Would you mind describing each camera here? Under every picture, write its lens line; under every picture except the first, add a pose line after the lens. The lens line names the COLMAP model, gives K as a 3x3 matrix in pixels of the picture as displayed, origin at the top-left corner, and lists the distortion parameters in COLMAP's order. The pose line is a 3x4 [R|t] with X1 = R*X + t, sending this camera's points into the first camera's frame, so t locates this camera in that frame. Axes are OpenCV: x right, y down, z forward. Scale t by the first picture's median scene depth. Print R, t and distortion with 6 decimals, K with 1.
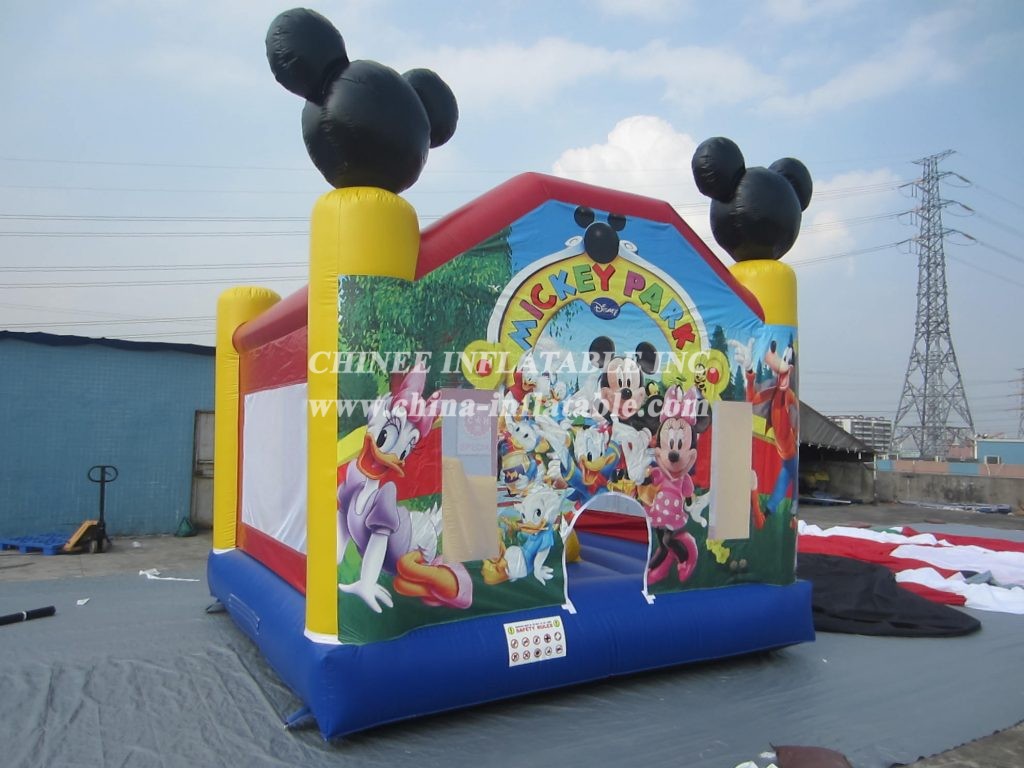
lens RADIAL K [[796.7, 0, 512.0], [0, 796.7, 384.0], [0, 0, 1]] dist [-0.013504, 0.003746]
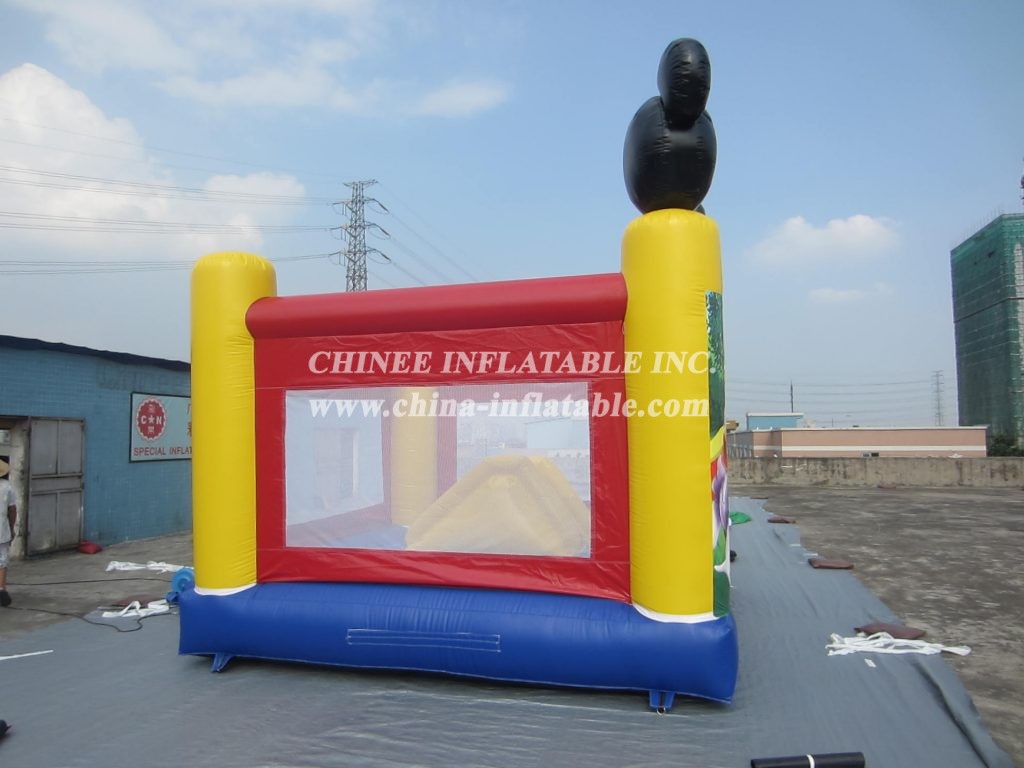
lens RADIAL K [[796.7, 0, 512.0], [0, 796.7, 384.0], [0, 0, 1]] dist [-0.013504, 0.003746]
pose [[0.686275, 0.016798, 0.727148, -0.396456], [-0.022343, 0.999748, -0.002008, 0.000723], [-0.726999, -0.014869, 0.686478, 0.140350]]
